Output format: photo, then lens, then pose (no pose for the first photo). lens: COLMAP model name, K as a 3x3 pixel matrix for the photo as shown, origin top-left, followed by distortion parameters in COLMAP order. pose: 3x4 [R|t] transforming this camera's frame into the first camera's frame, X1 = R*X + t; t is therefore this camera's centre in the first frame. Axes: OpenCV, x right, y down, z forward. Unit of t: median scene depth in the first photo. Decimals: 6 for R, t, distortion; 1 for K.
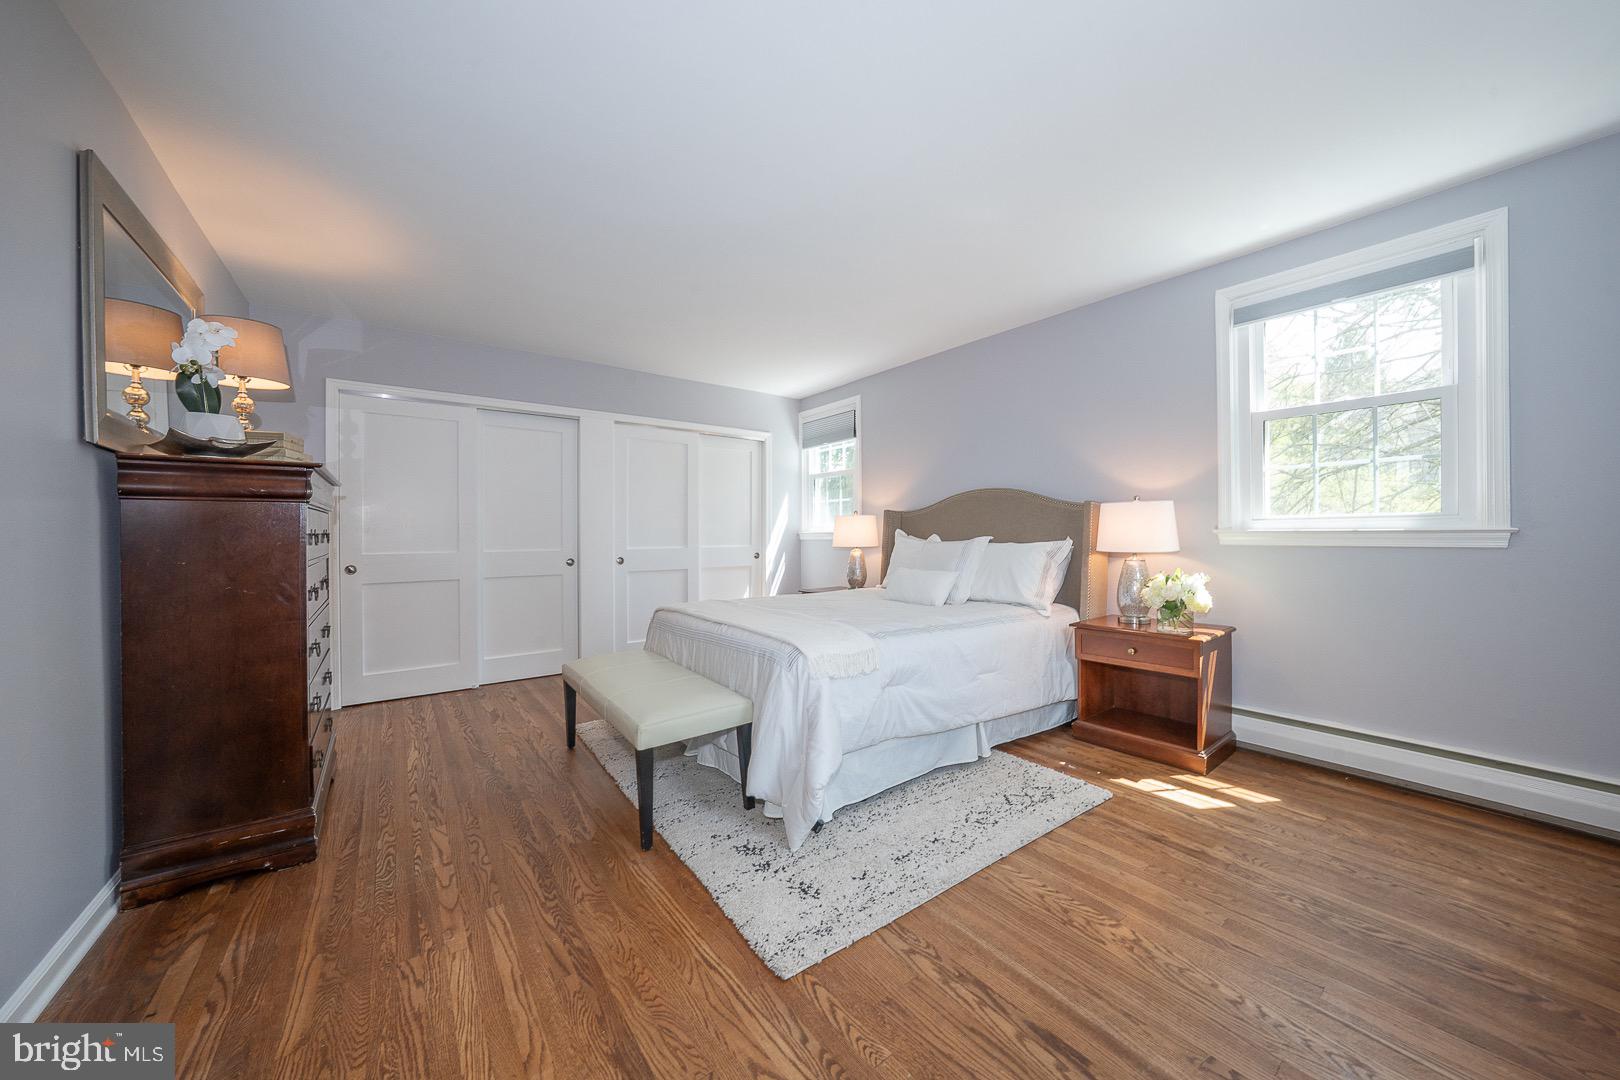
lens RADIAL K [[553.3, 0, 809.6], [0, 553.3, 534.5], [0, 0, 1]] dist [-0.013773, 0.000241]
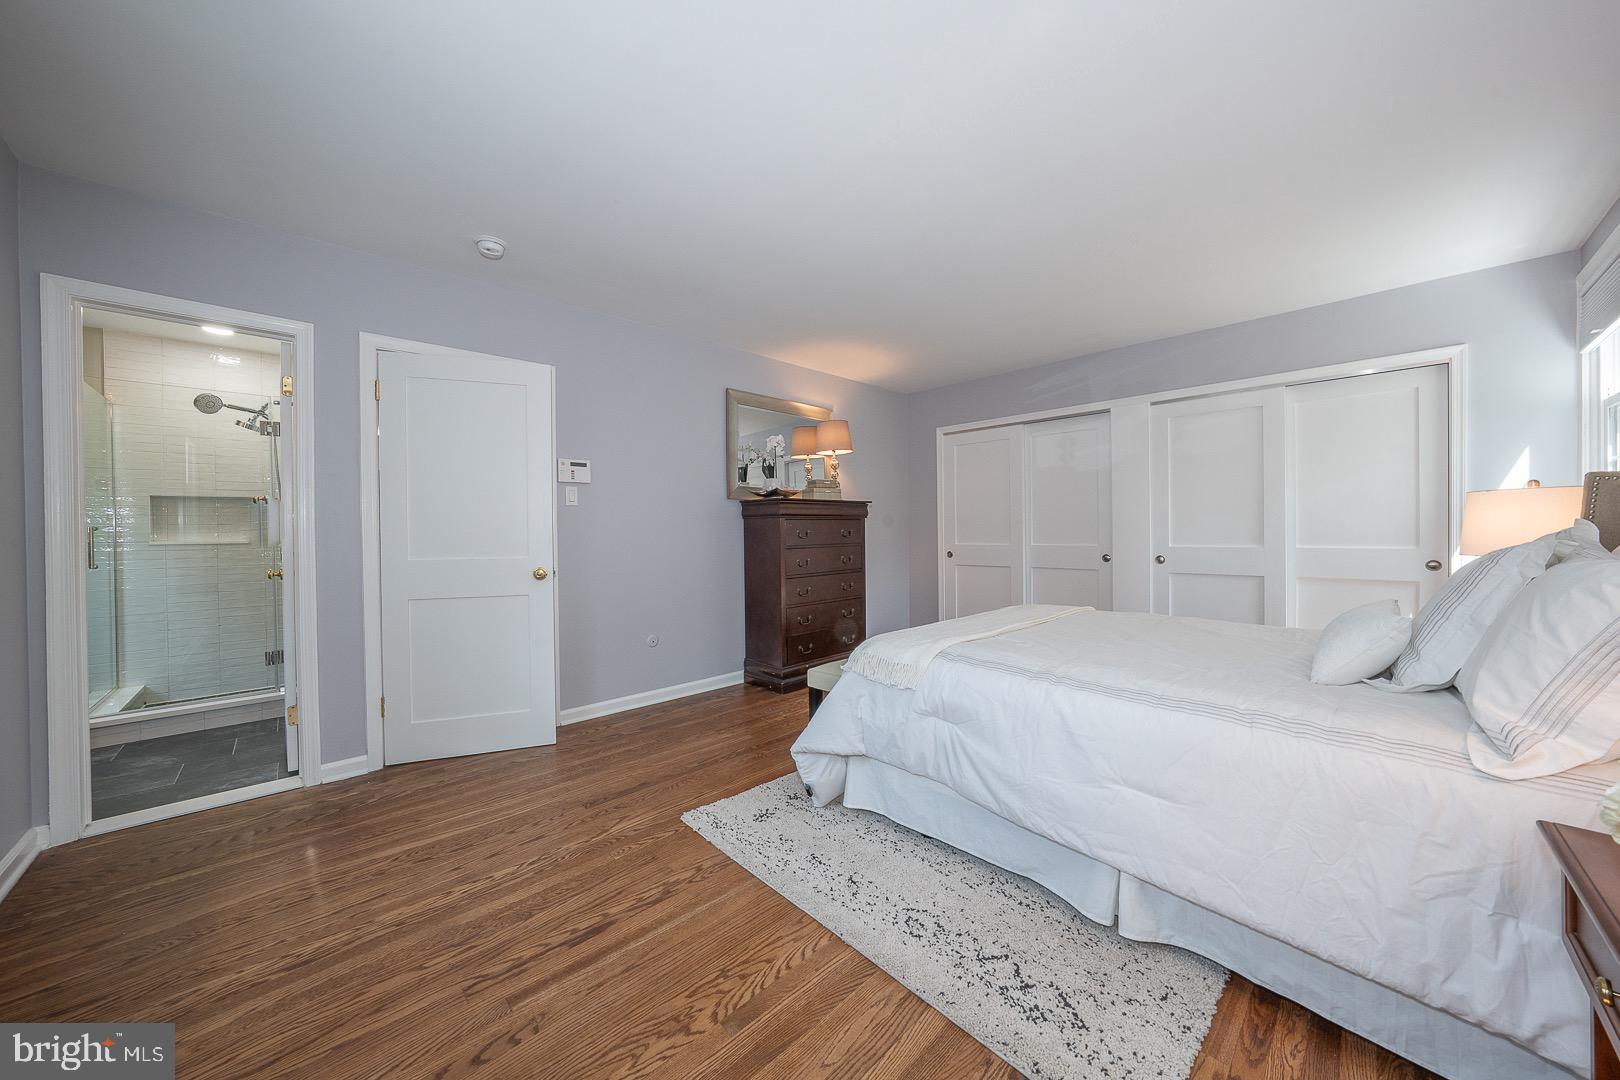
lens RADIAL K [[553.3, 0, 809.6], [0, 553.3, 534.5], [0, 0, 1]] dist [-0.013773, 0.000241]
pose [[0.117610, 0.002320, -0.993057, 1.257401], [0.010256, 0.999941, 0.003551, -0.004429], [0.993007, -0.010602, 0.117579, 0.956909]]
